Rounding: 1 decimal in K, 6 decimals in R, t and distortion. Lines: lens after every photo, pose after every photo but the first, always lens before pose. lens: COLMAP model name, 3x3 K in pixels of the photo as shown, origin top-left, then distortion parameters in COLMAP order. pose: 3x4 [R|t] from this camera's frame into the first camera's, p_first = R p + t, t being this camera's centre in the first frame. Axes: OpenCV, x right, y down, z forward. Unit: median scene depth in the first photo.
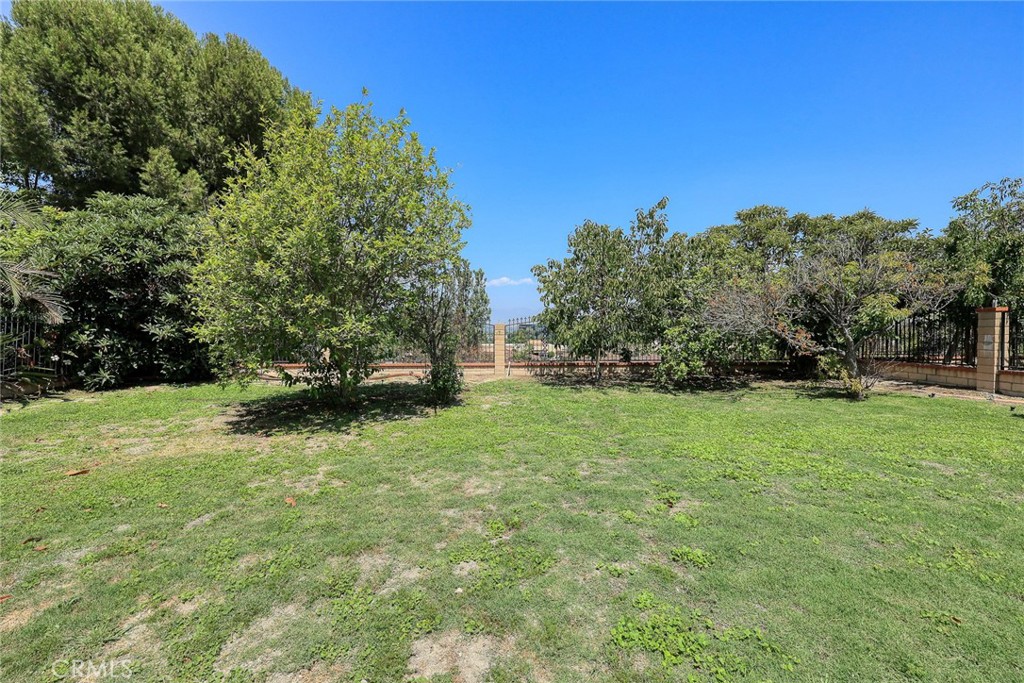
lens RADIAL K [[416.9, 0, 511.2], [0, 416.9, 335.8], [0, 0, 1]] dist [0.001619, 0.000783]
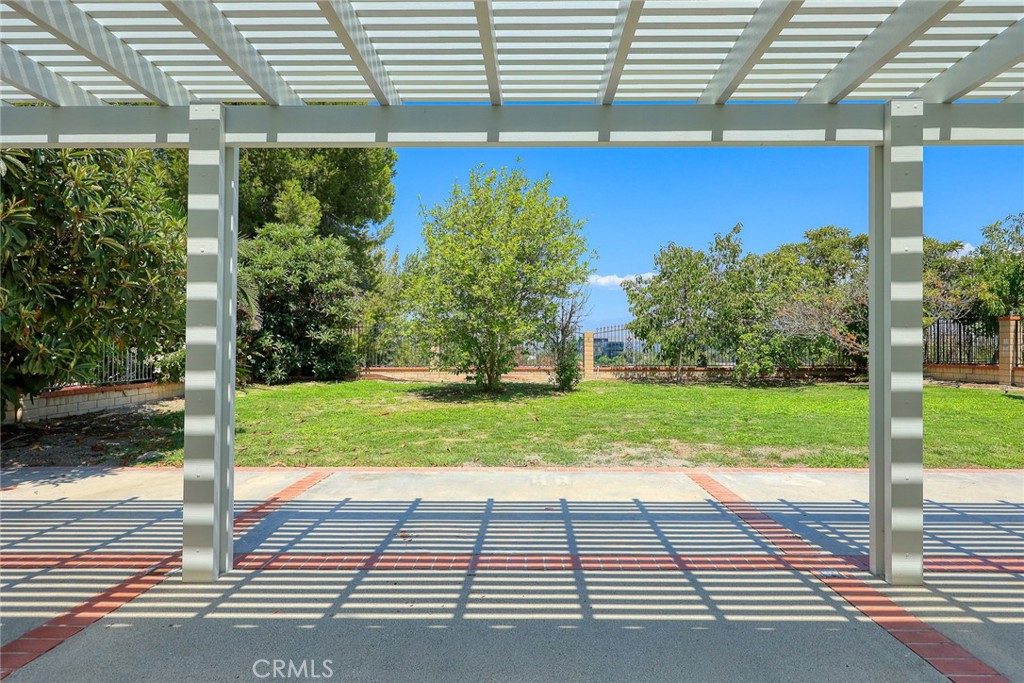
lens RADIAL K [[506.4, 0, 517.2], [0, 506.4, 347.8], [0, 0, 1]] dist [-0.003389, -0.000175]
pose [[0.998623, 0.002449, -0.052397, -0.186504], [-0.003115, 0.999915, -0.012629, 0.038812], [0.052362, 0.012775, 0.998546, -0.463296]]
